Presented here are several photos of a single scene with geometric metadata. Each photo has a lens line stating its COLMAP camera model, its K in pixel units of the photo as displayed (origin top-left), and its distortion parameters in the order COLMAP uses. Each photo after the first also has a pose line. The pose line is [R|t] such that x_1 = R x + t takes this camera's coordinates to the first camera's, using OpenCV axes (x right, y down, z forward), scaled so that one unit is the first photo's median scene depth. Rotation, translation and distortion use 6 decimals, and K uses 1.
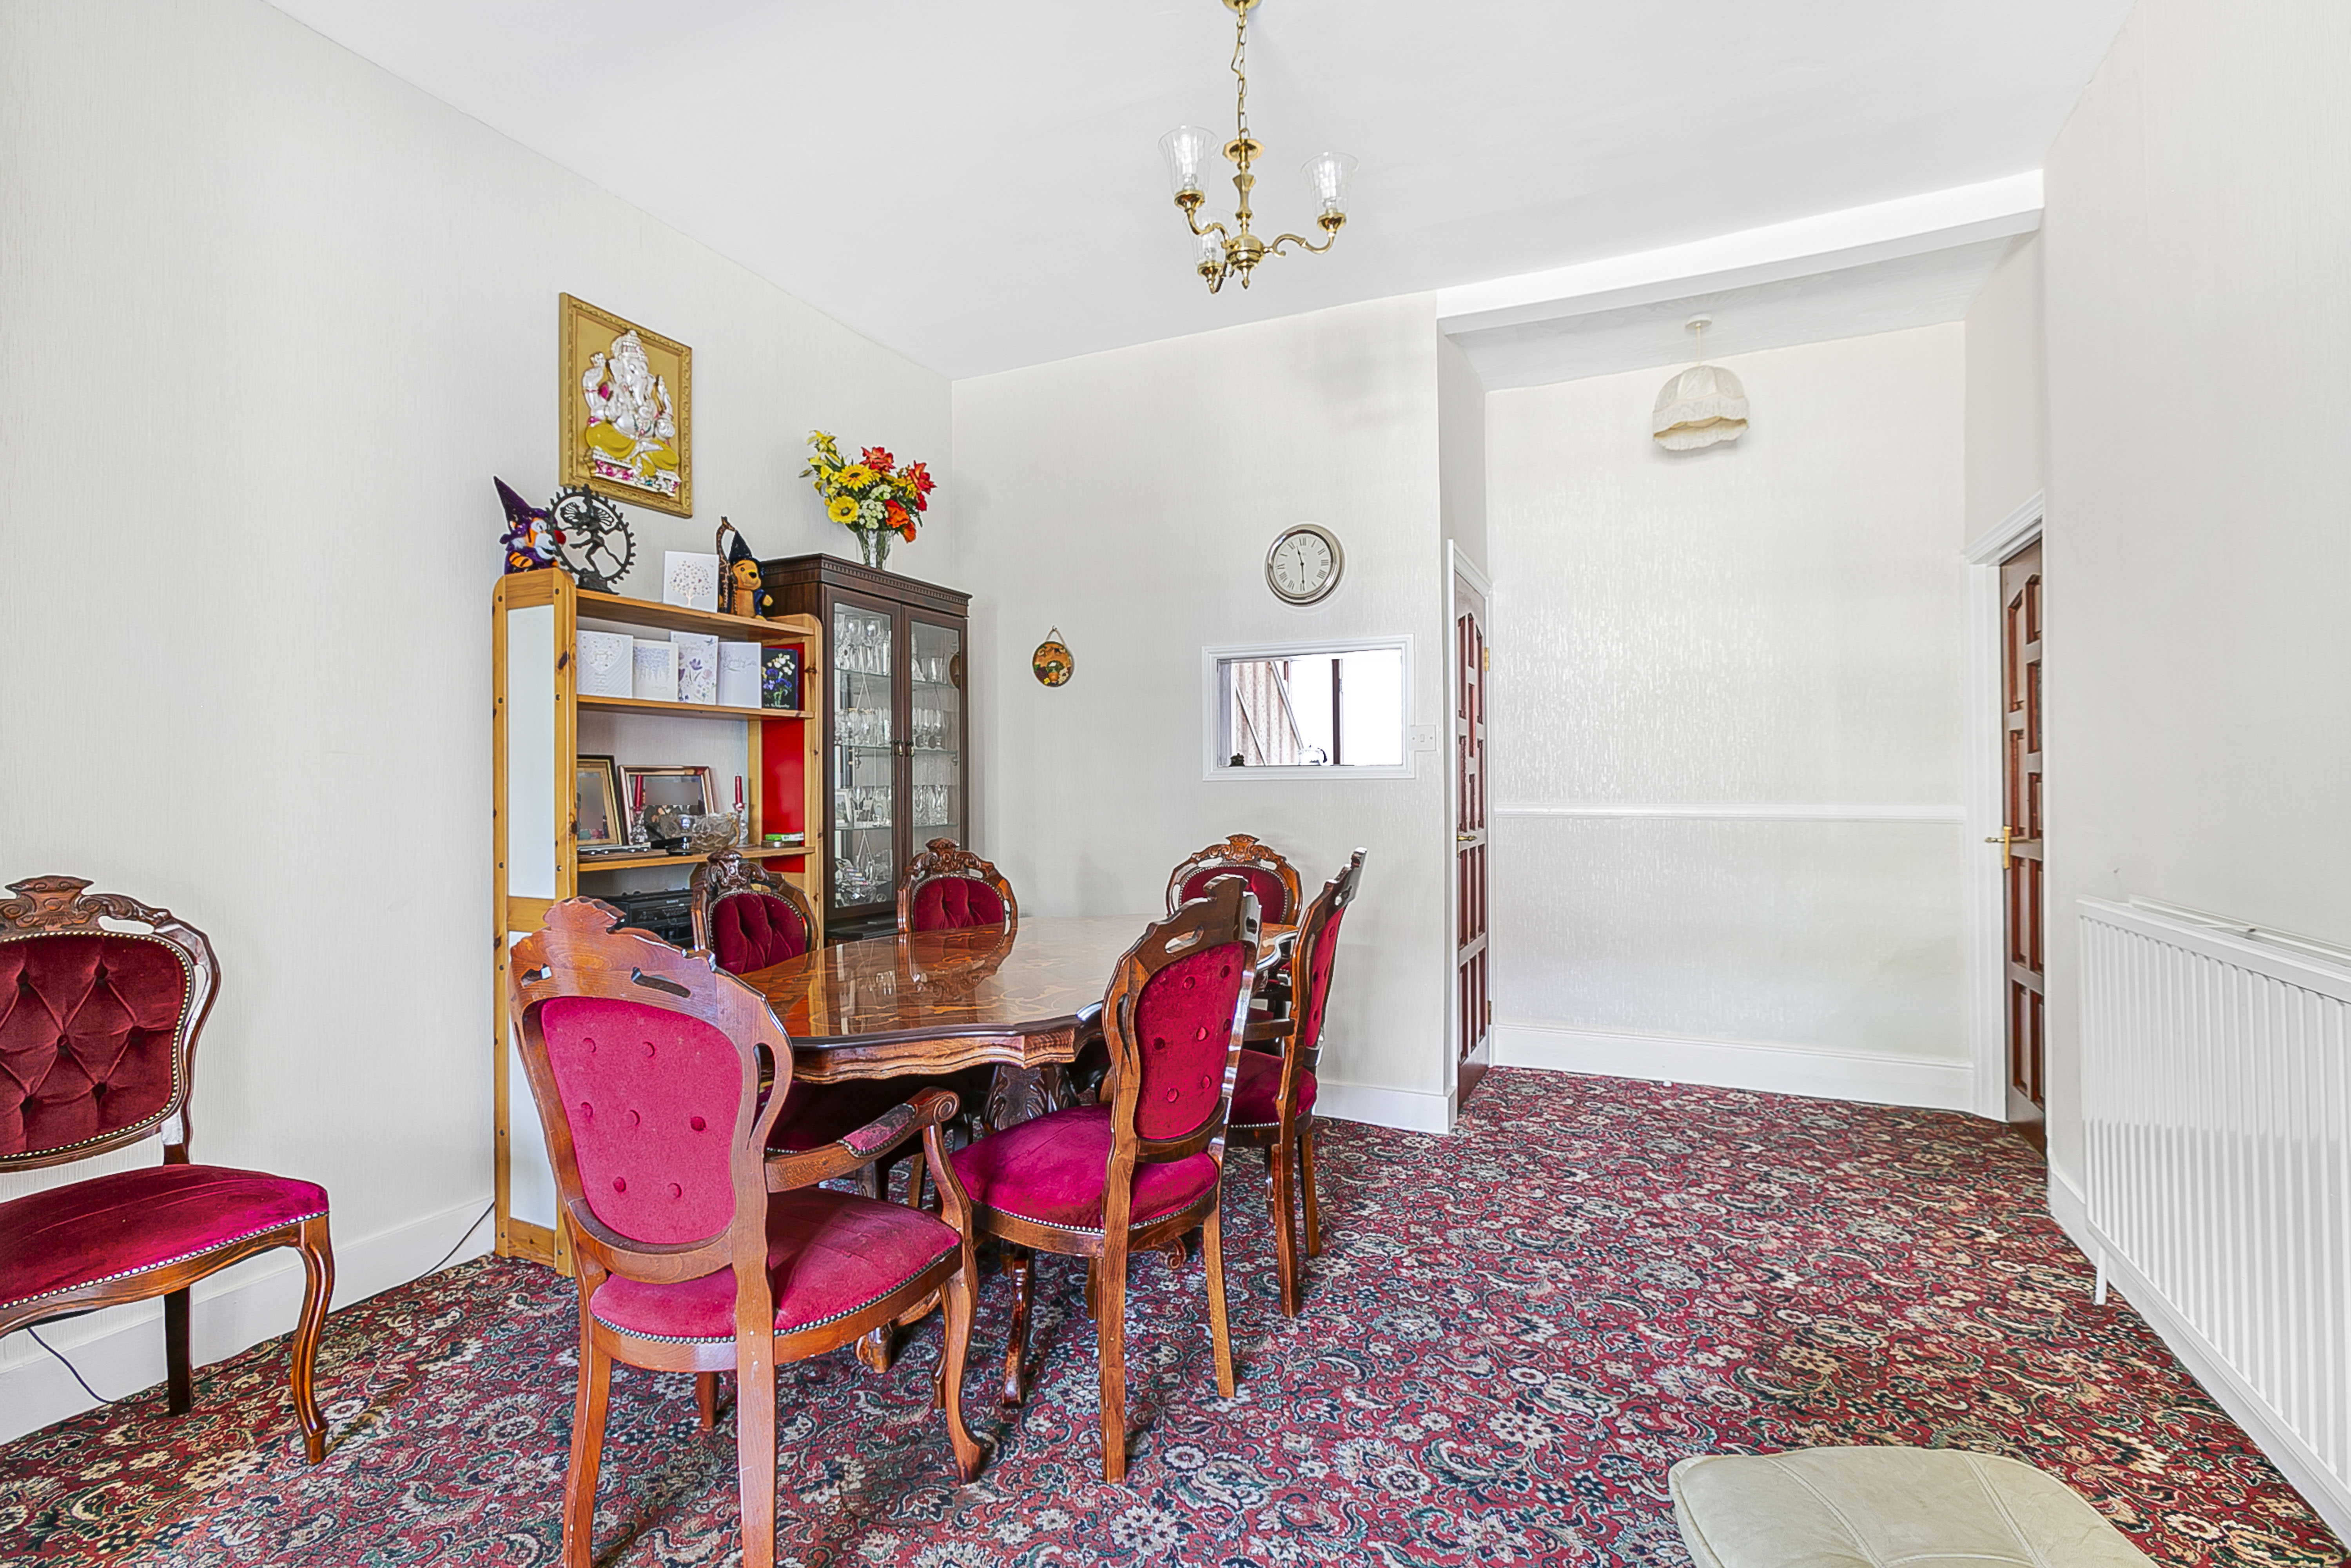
lens RADIAL K [[1088.0, 0, 1145.2], [0, 1088.0, 784.6], [0, 0, 1]] dist [0.001231, 0.000578]
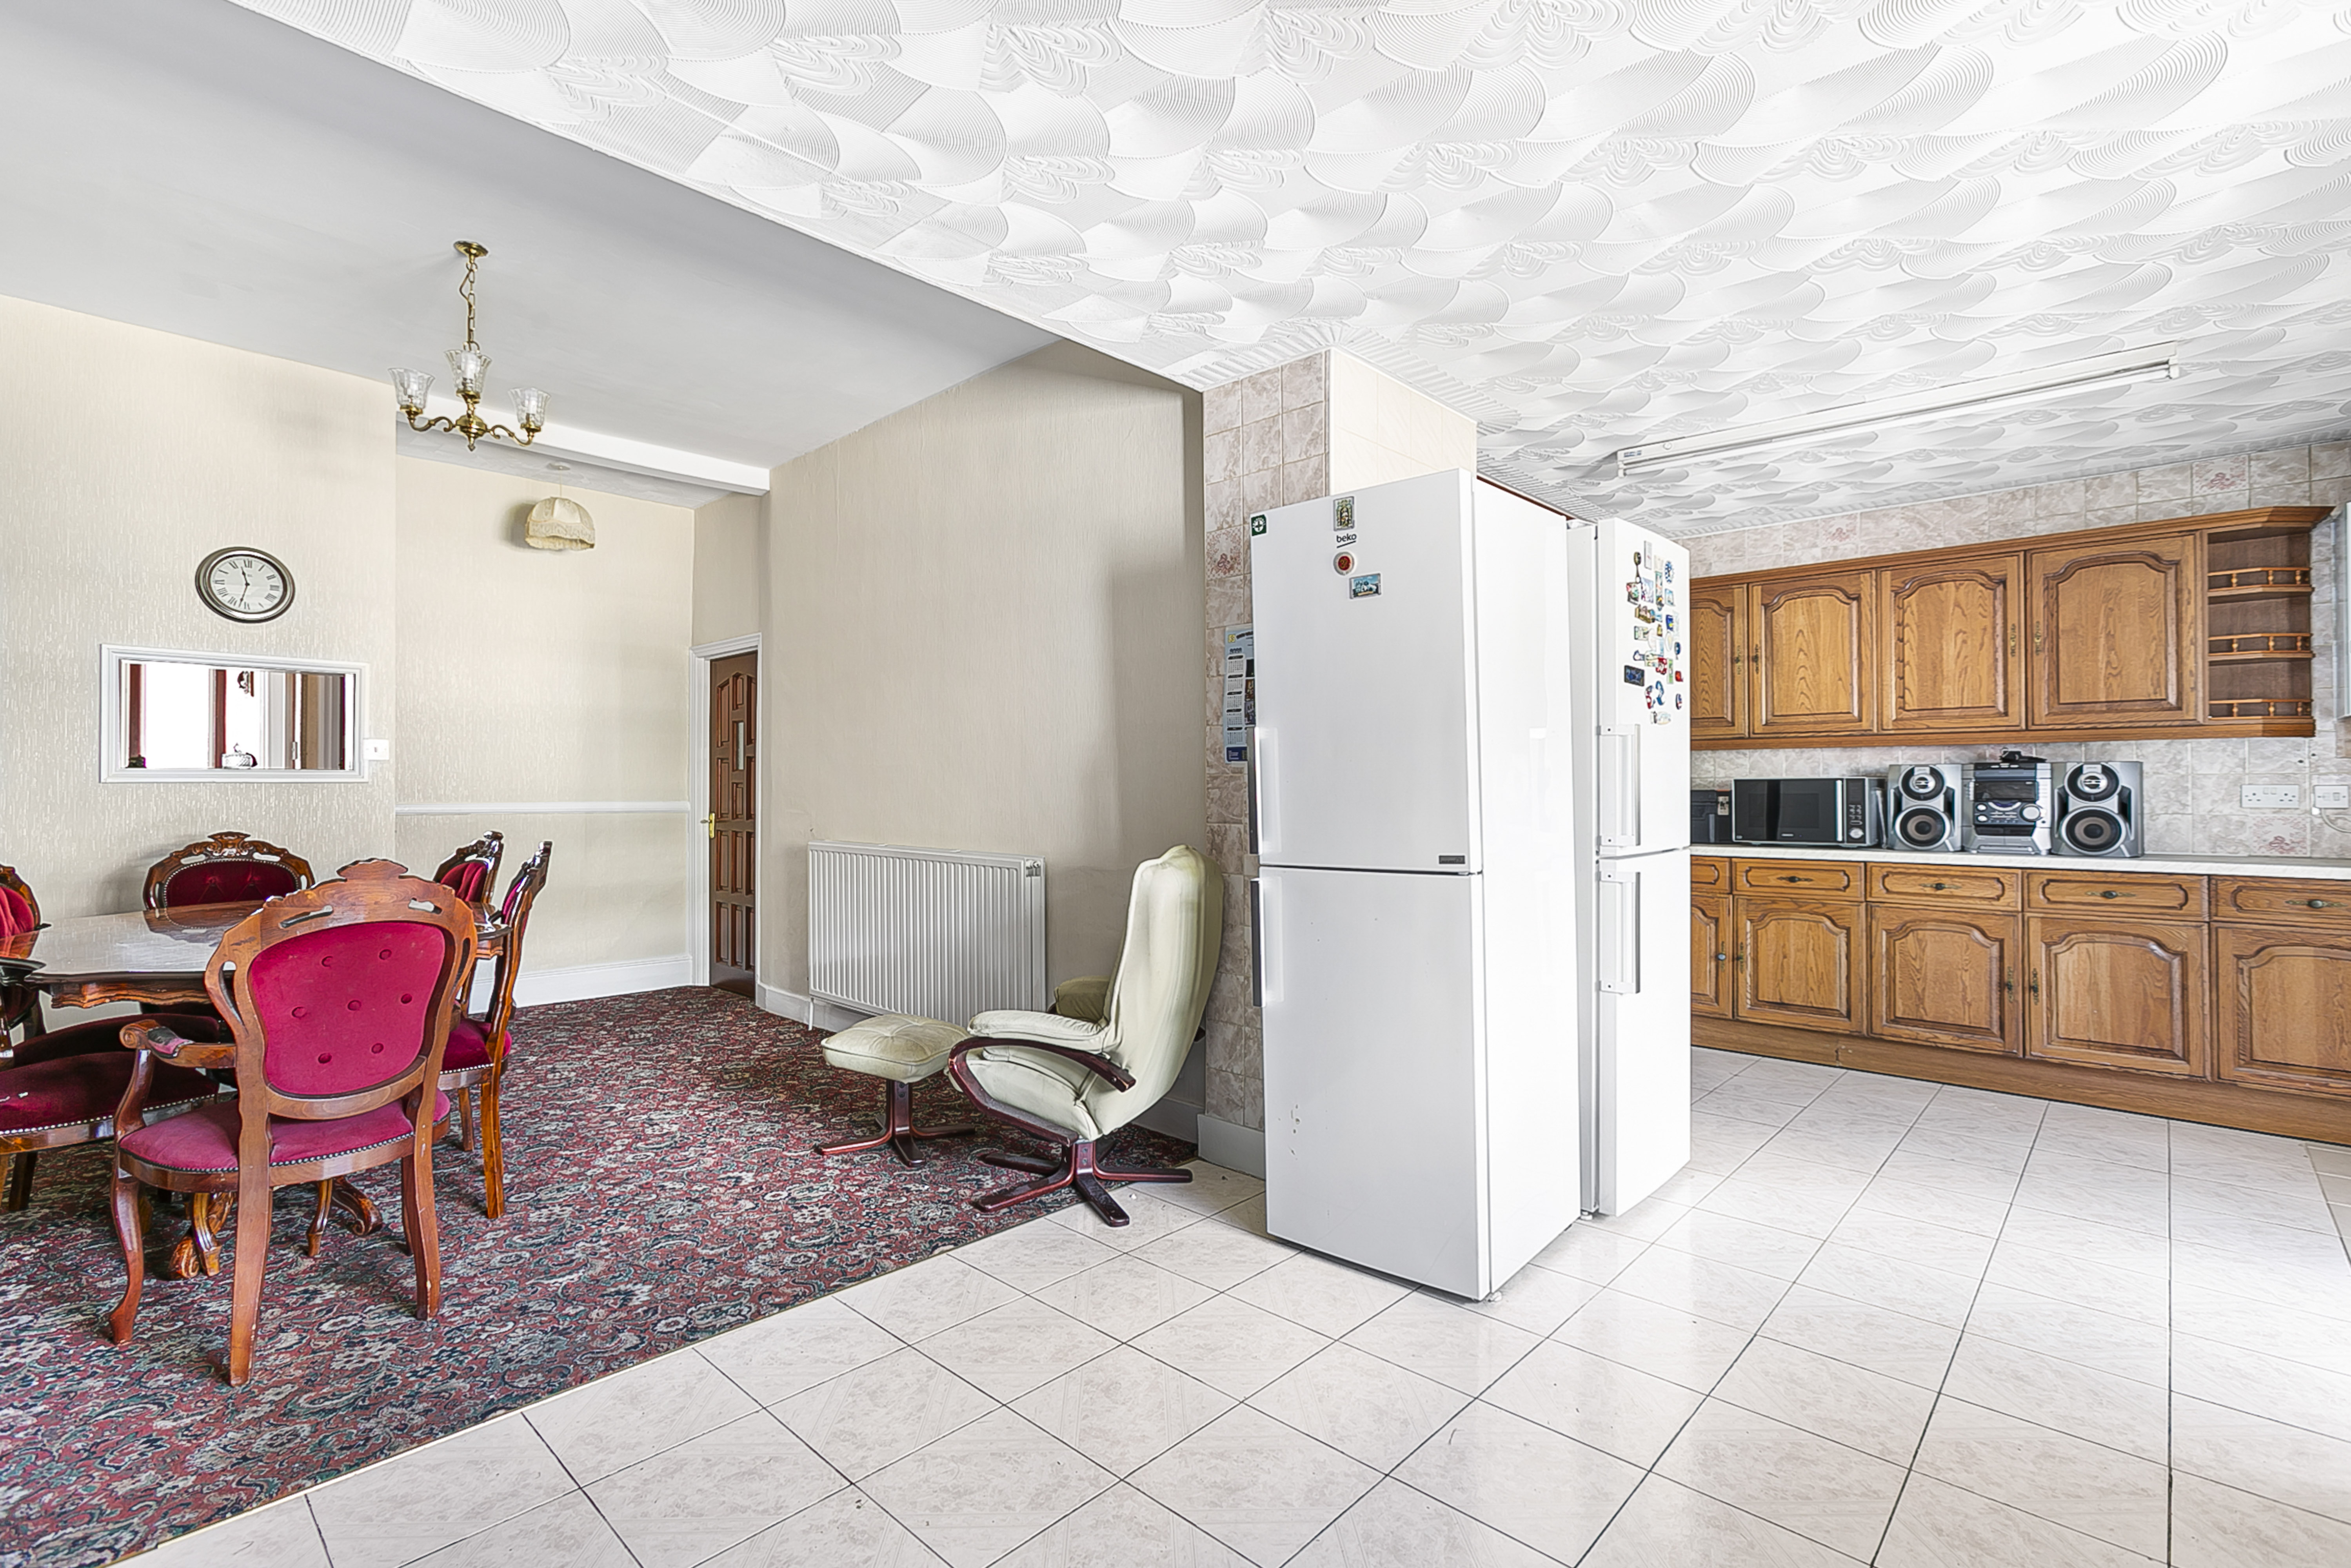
lens RADIAL K [[1087.8, 0, 1145.2], [0, 1087.8, 784.6], [0, 0, 1]] dist [0.001231, 0.000578]
pose [[0.330501, -0.000770, 0.943805, -0.806528], [0.012729, 0.999912, -0.003641, 0.017971], [-0.943720, 0.013217, 0.330482, -0.279773]]
